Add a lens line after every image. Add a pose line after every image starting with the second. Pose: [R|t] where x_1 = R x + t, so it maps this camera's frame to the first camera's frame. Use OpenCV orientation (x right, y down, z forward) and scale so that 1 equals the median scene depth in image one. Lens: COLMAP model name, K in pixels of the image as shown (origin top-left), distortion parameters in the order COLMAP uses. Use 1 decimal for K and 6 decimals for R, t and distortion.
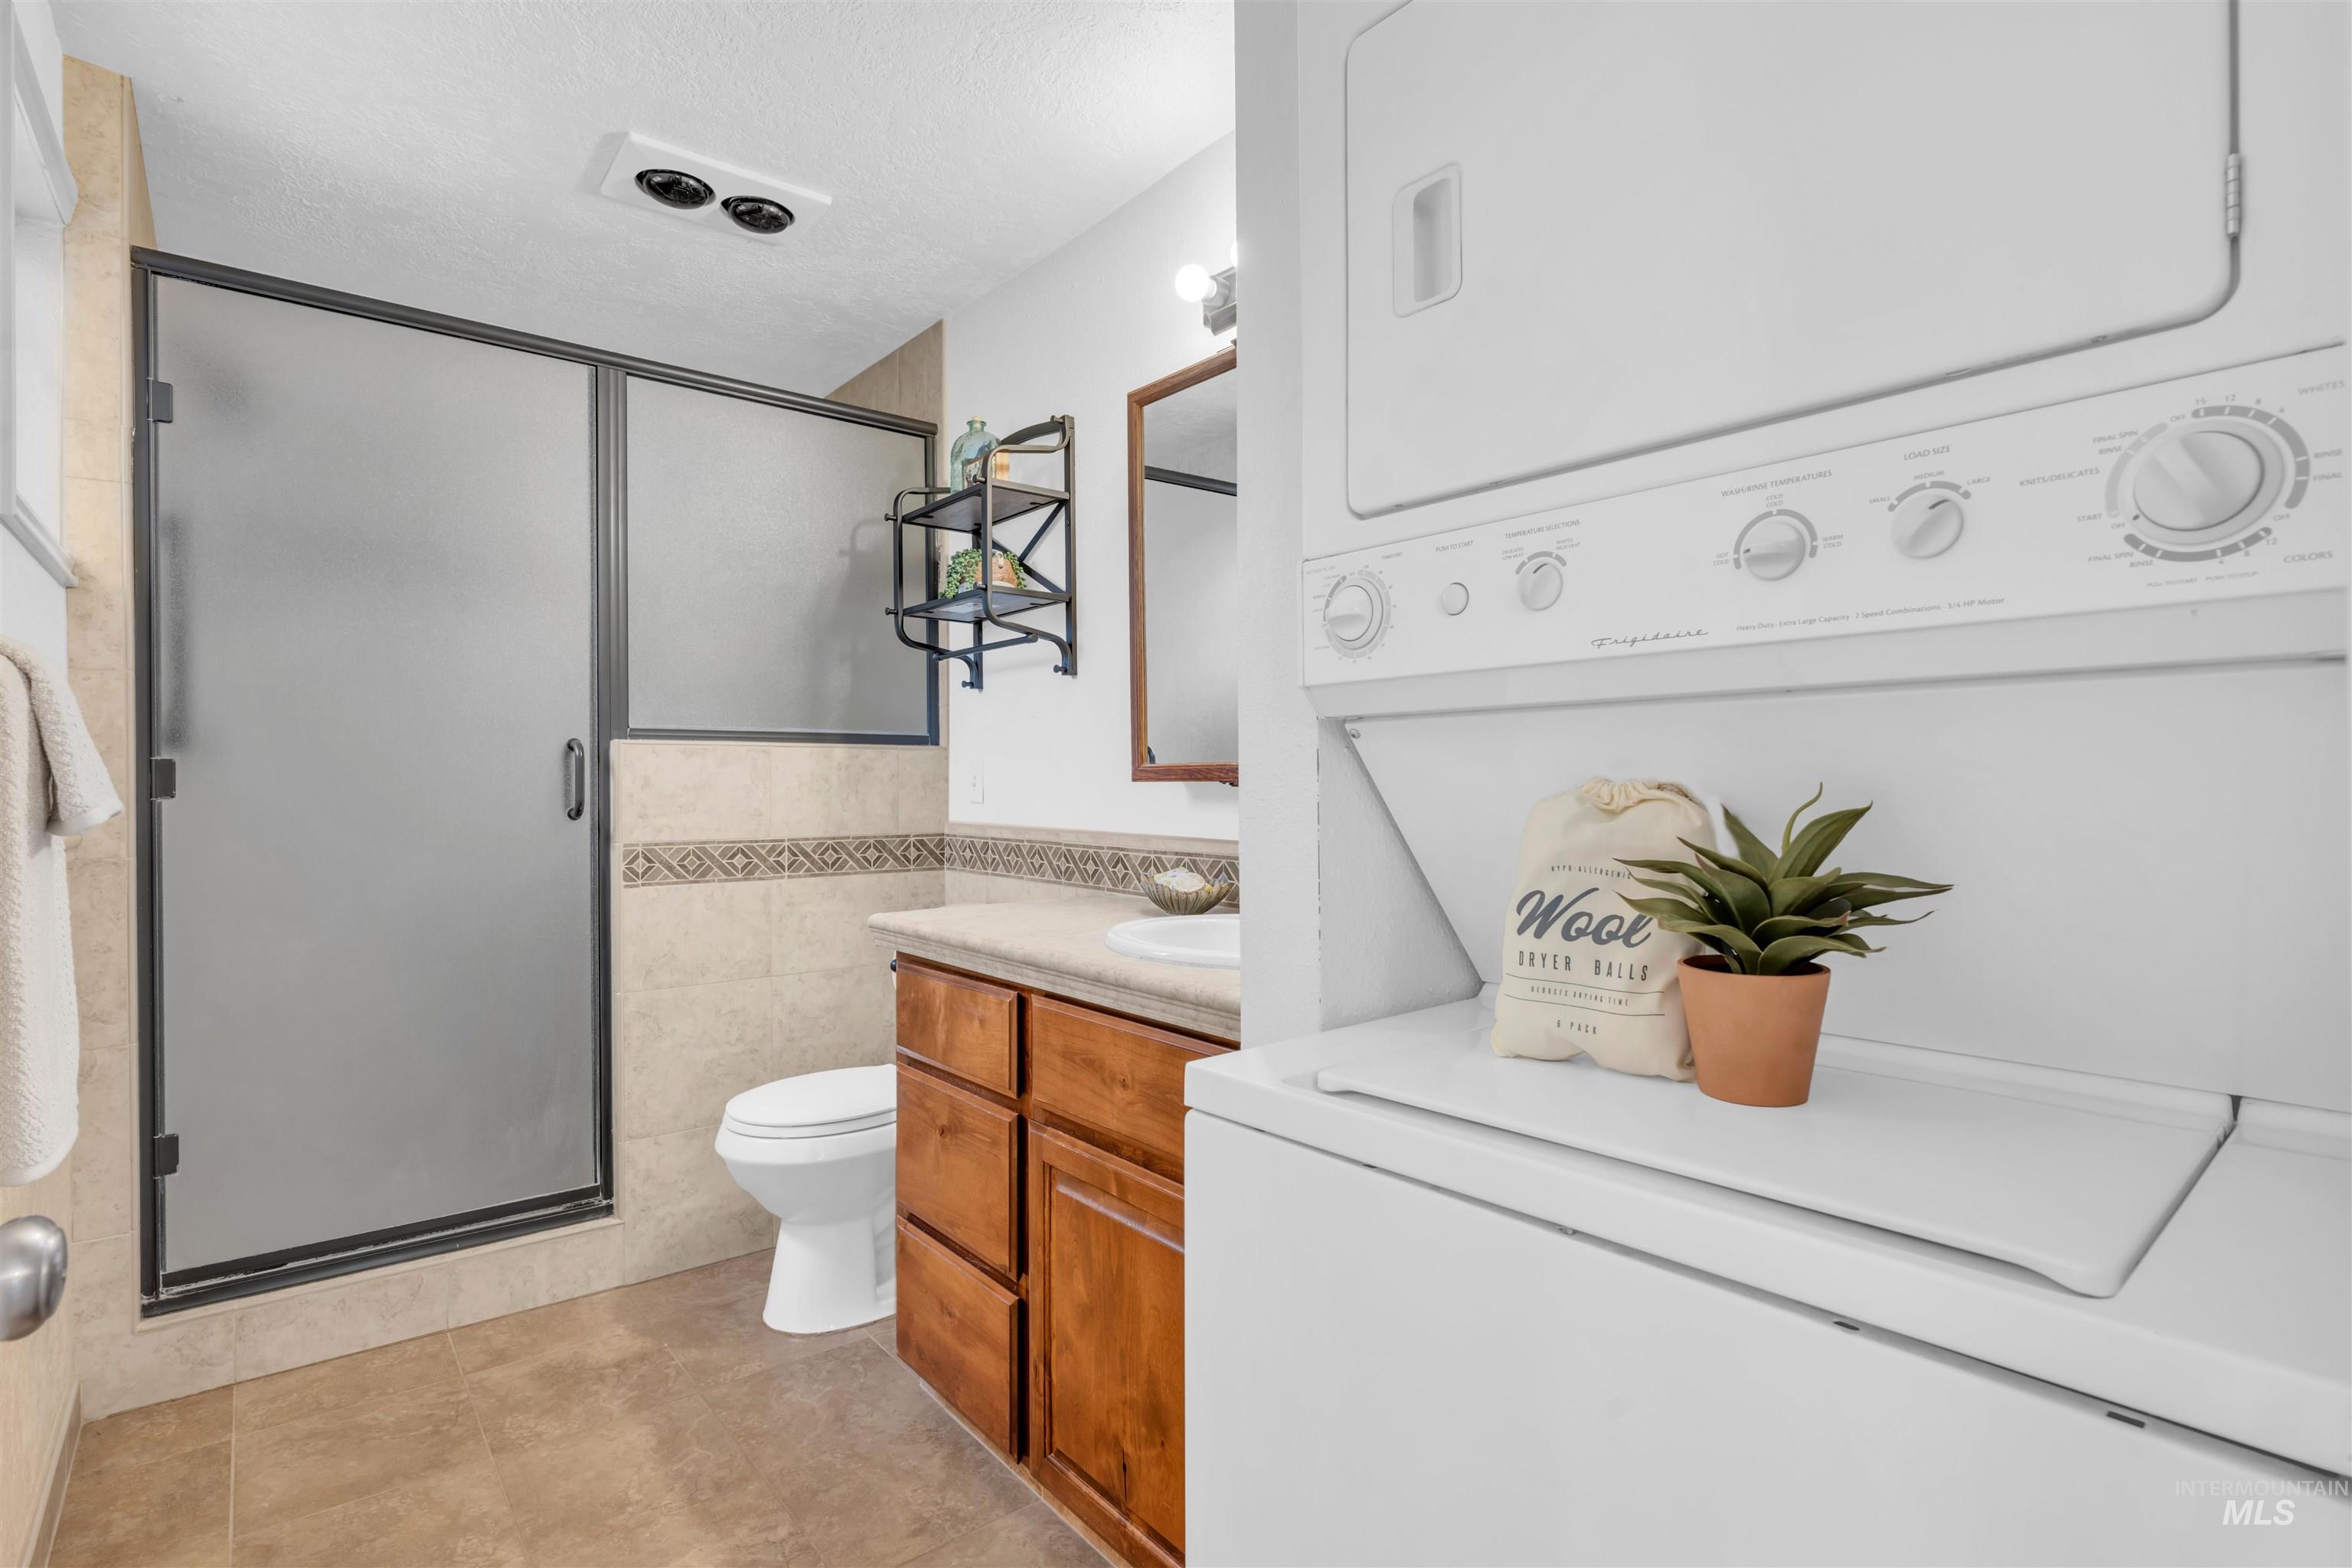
lens RADIAL K [[1212.6, 0, 1229.4], [0, 1212.6, 786.2], [0, 0, 1]] dist [-0.002676, 0.000588]
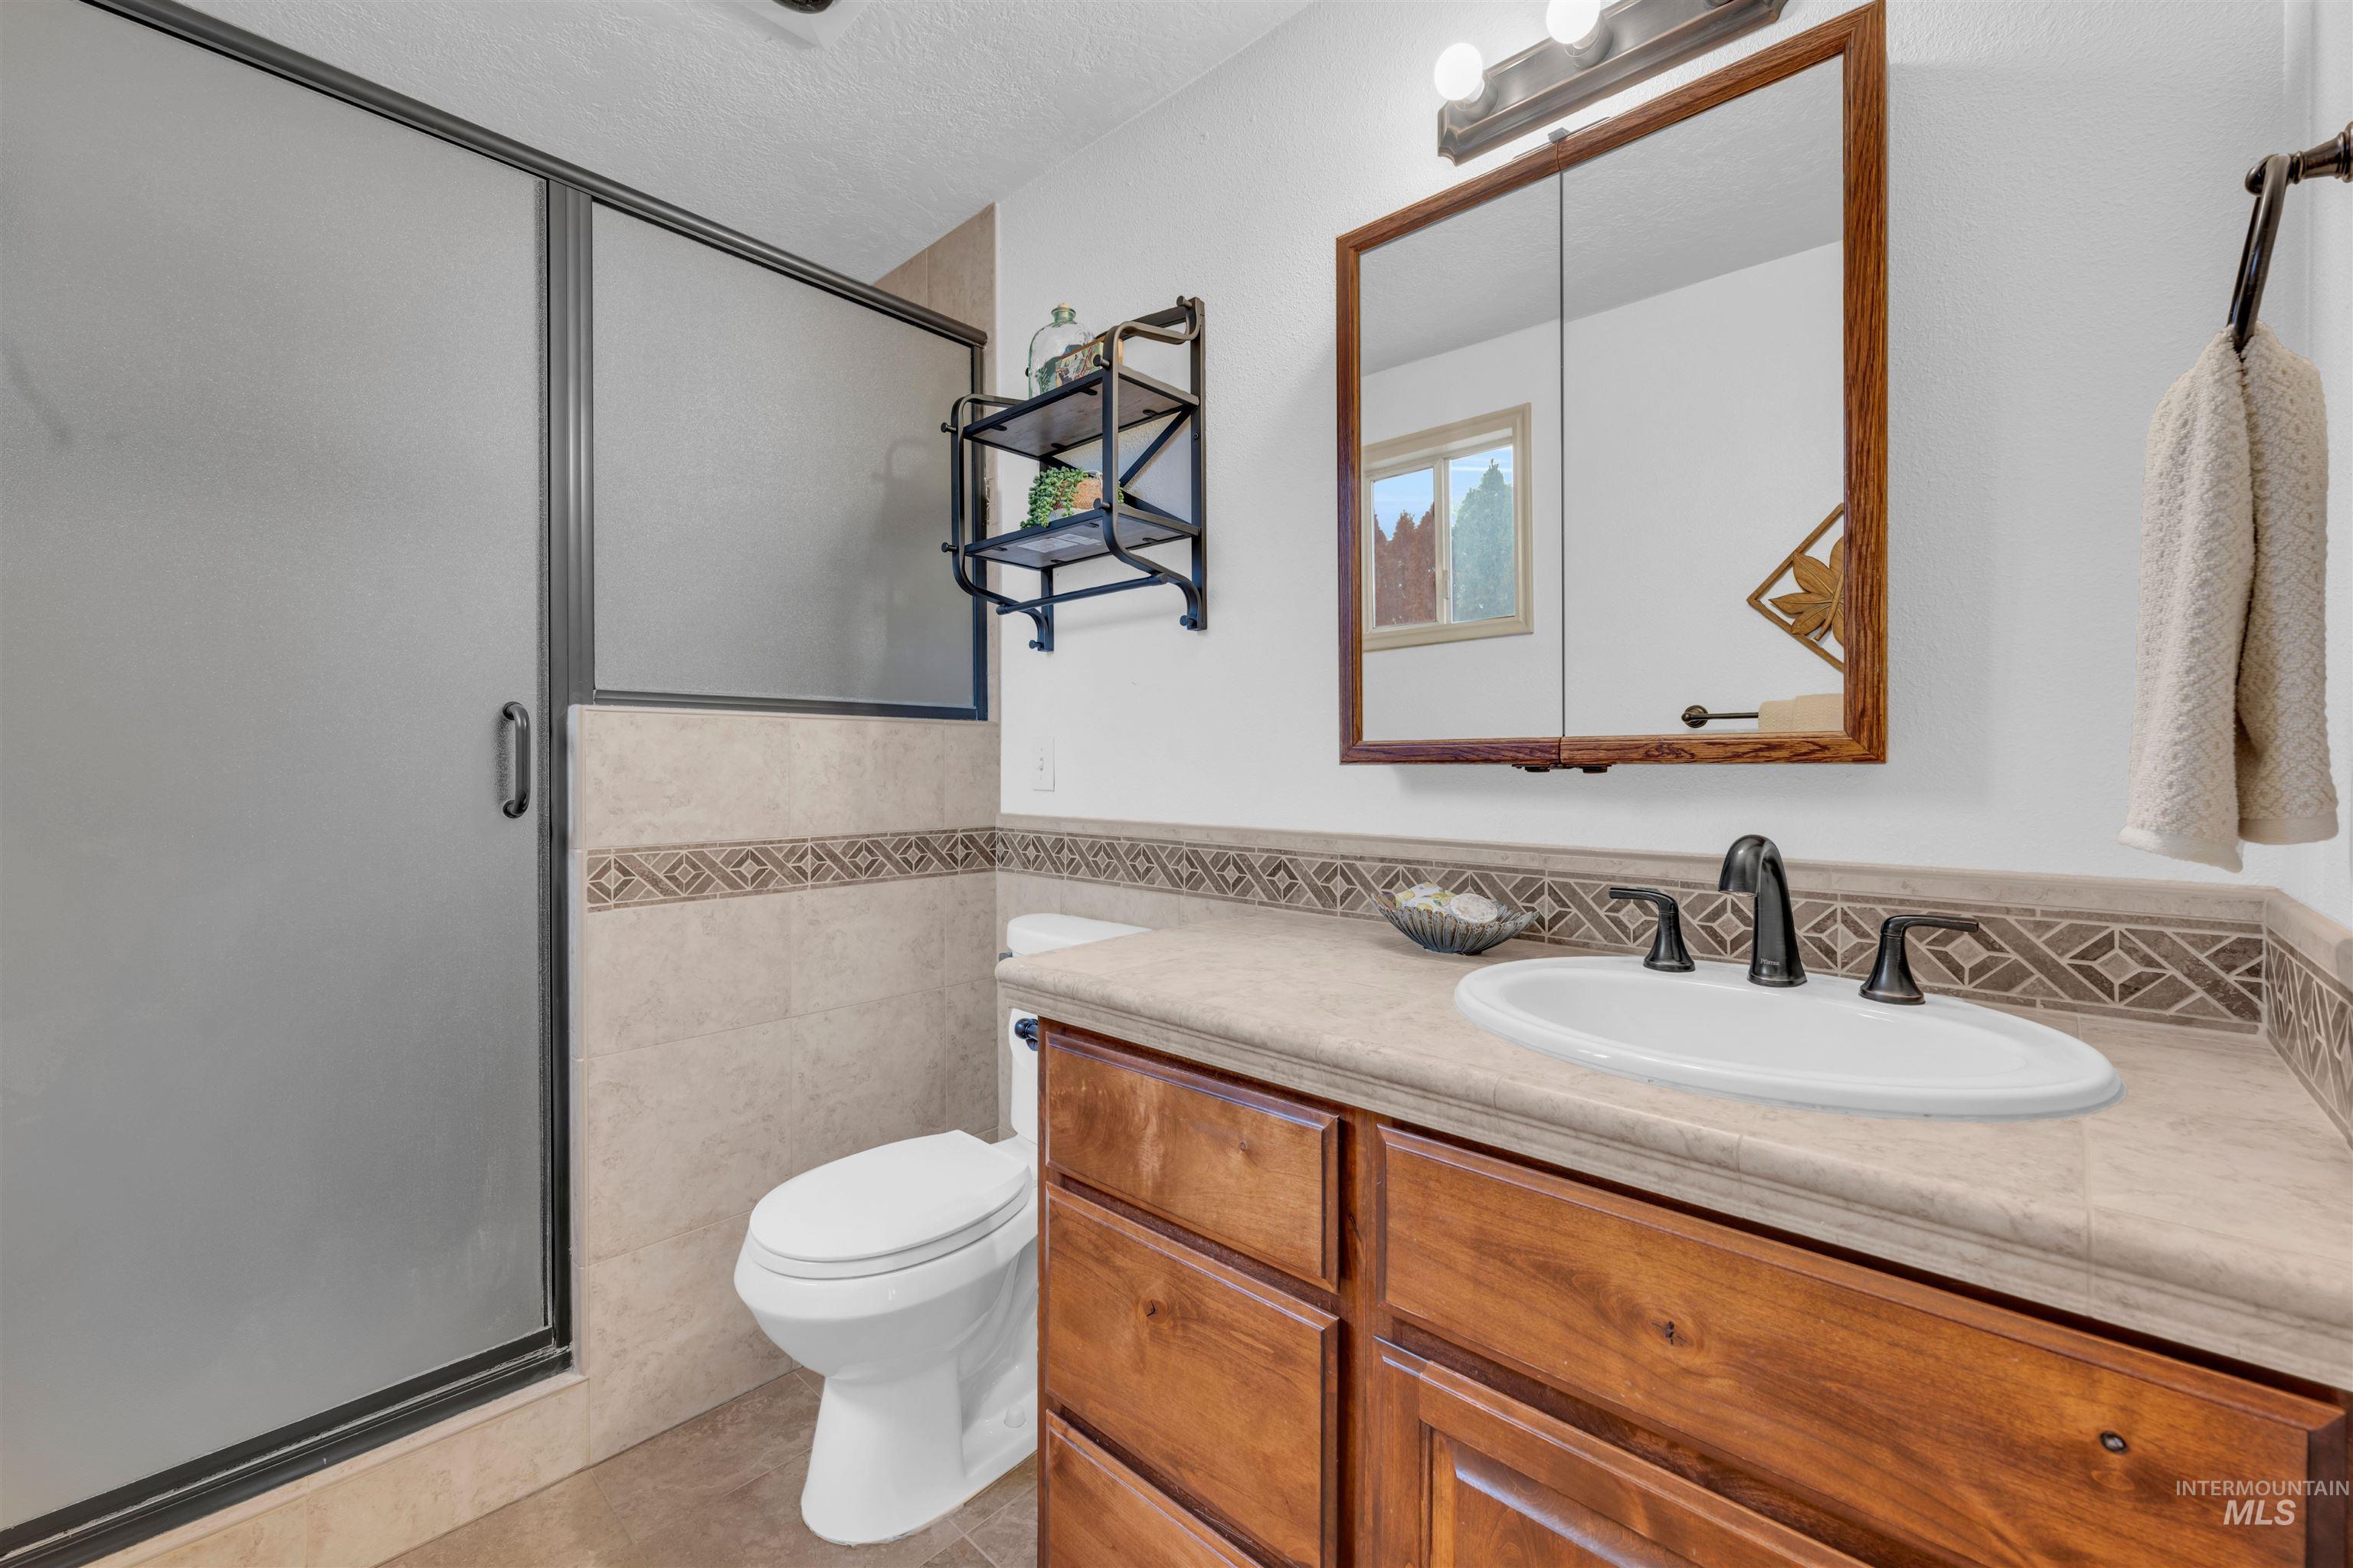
lens RADIAL K [[947.8, 0, 1183.6], [0, 947.8, 769.2], [0, 0, 1]] dist [-0.000839, 0.000014]
pose [[0.990281, 0.001148, 0.139078, -0.234386], [-0.001304, 0.999999, 0.001030, -0.001503], [-0.139077, -0.001202, 0.990281, 0.404953]]
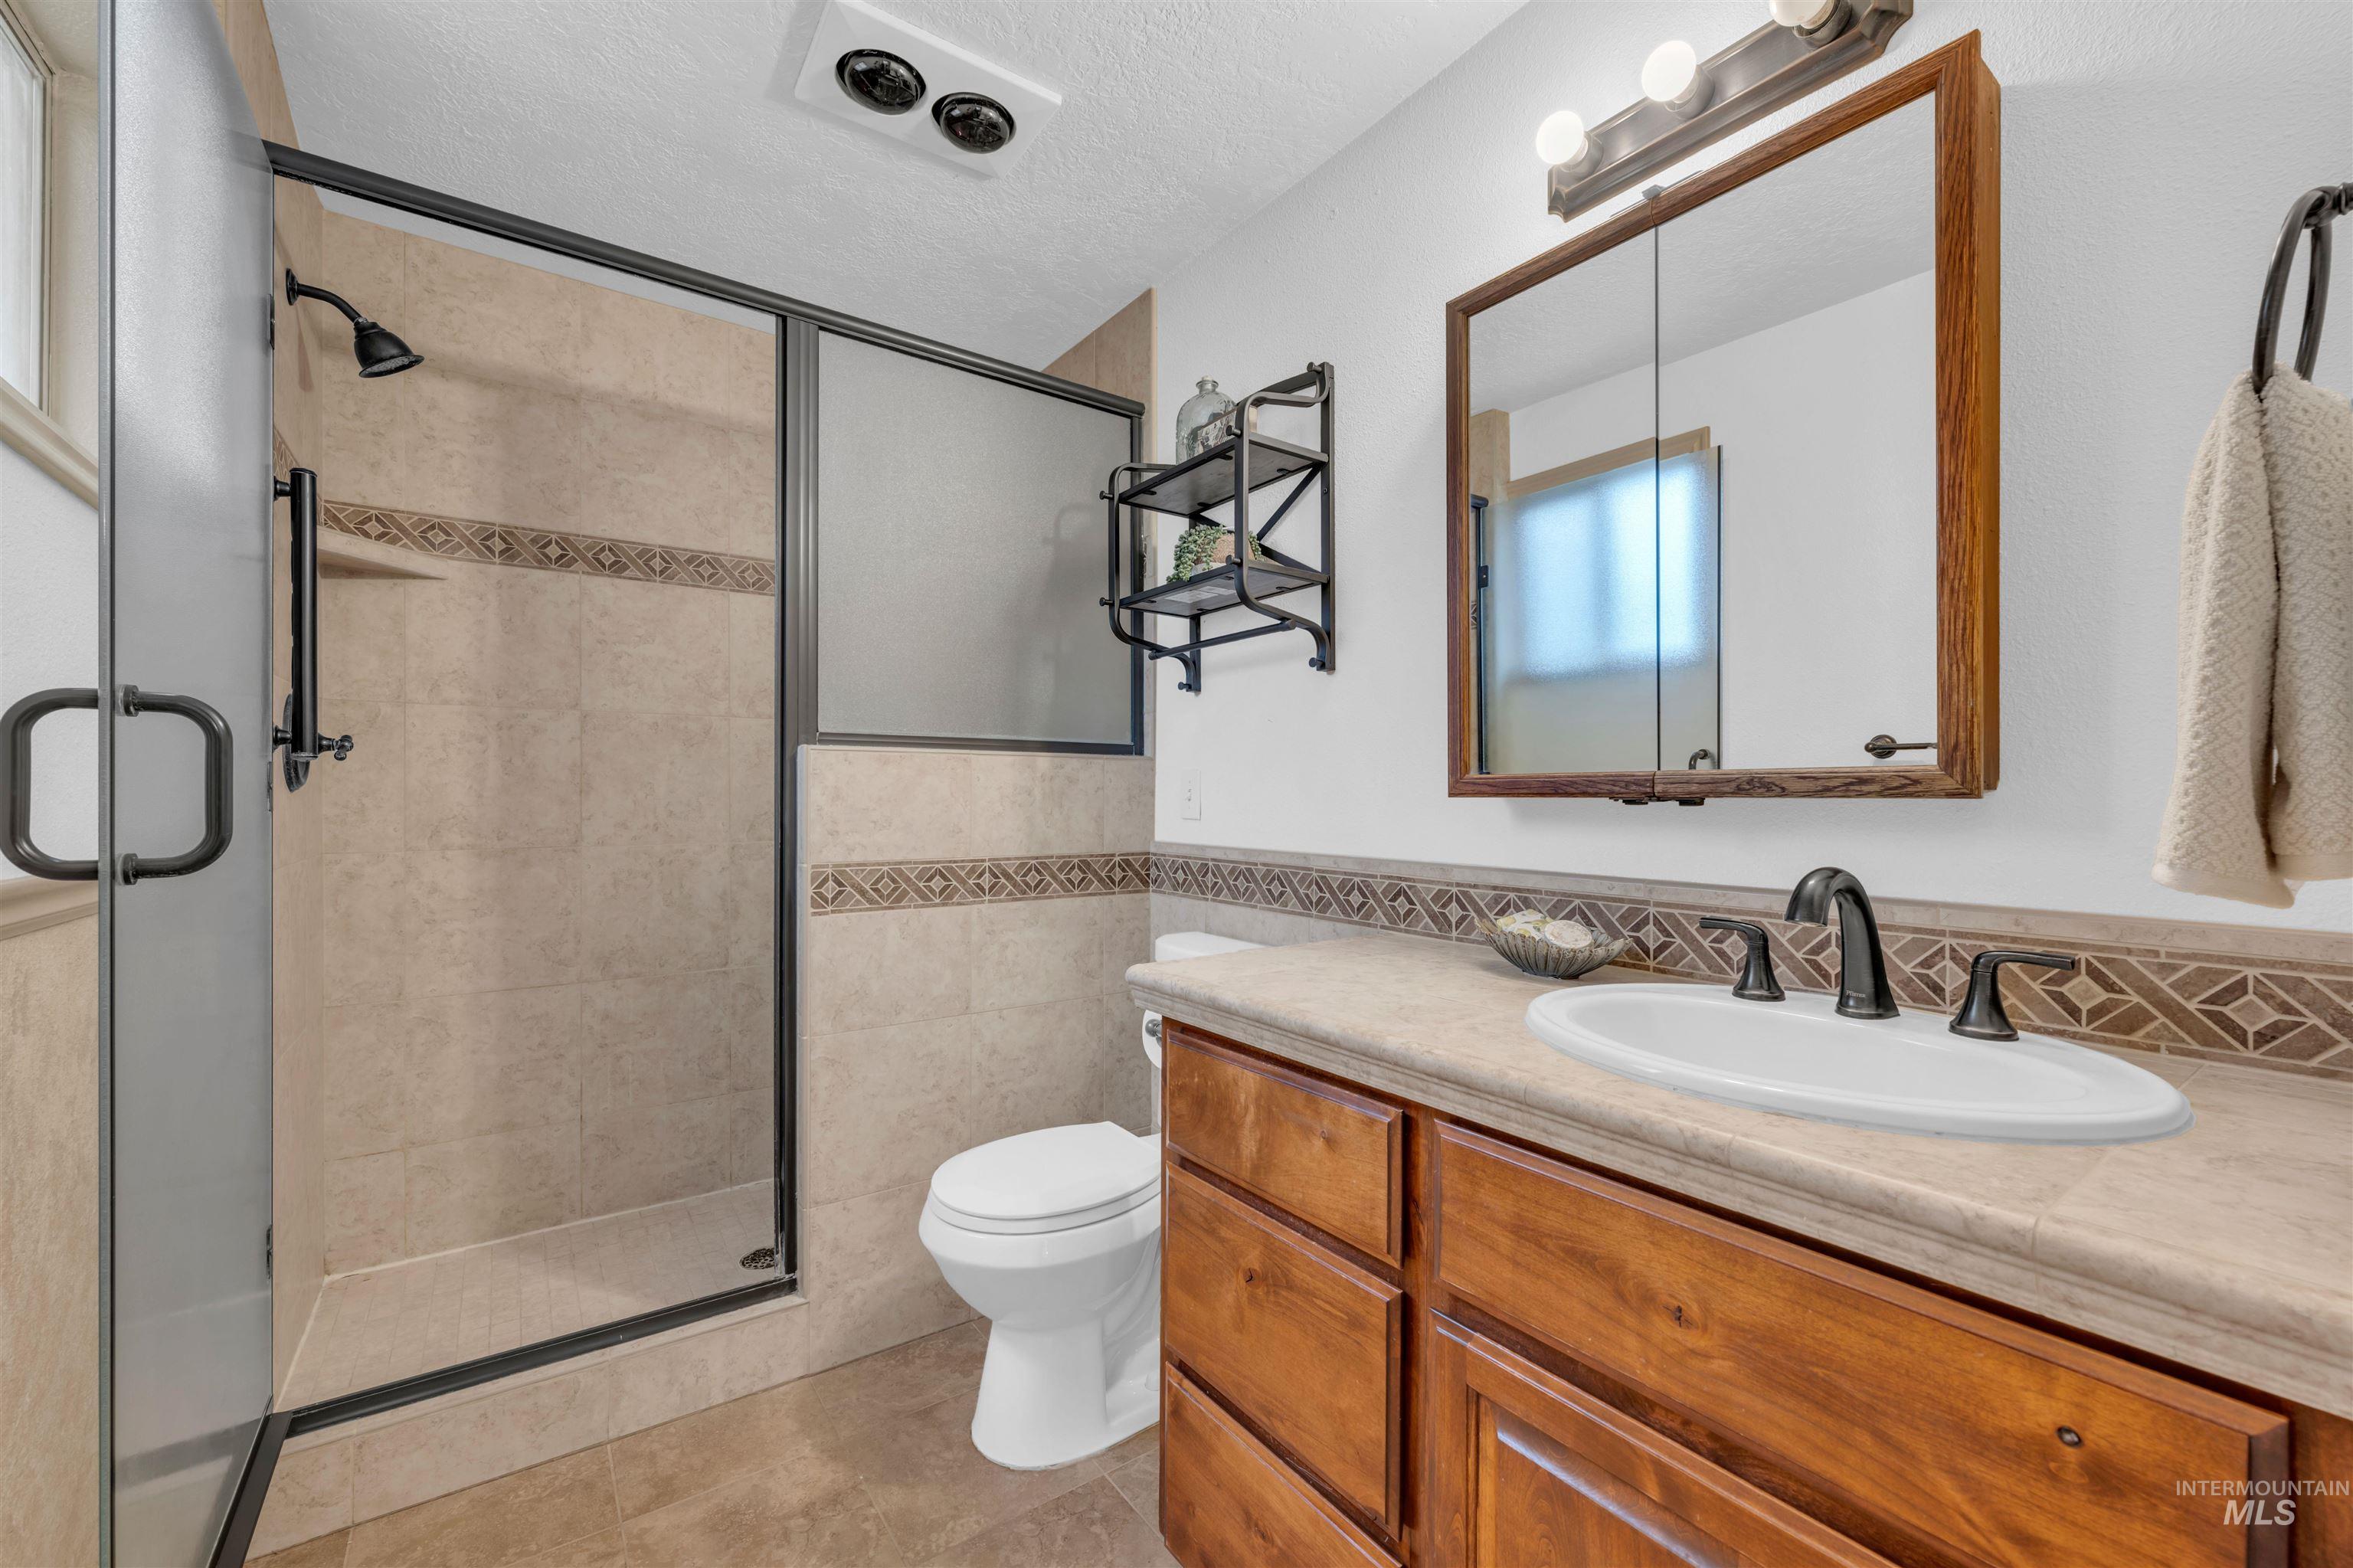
lens RADIAL K [[947.8, 0, 1183.9], [0, 947.8, 794.6], [0, 0, 1]] dist [-0.000839, 0.000014]
pose [[0.997989, 0.005630, -0.063140, -0.195396], [-0.005908, 0.999974, -0.004218, -0.001599], [0.063114, 0.004582, 0.997996, 0.346108]]
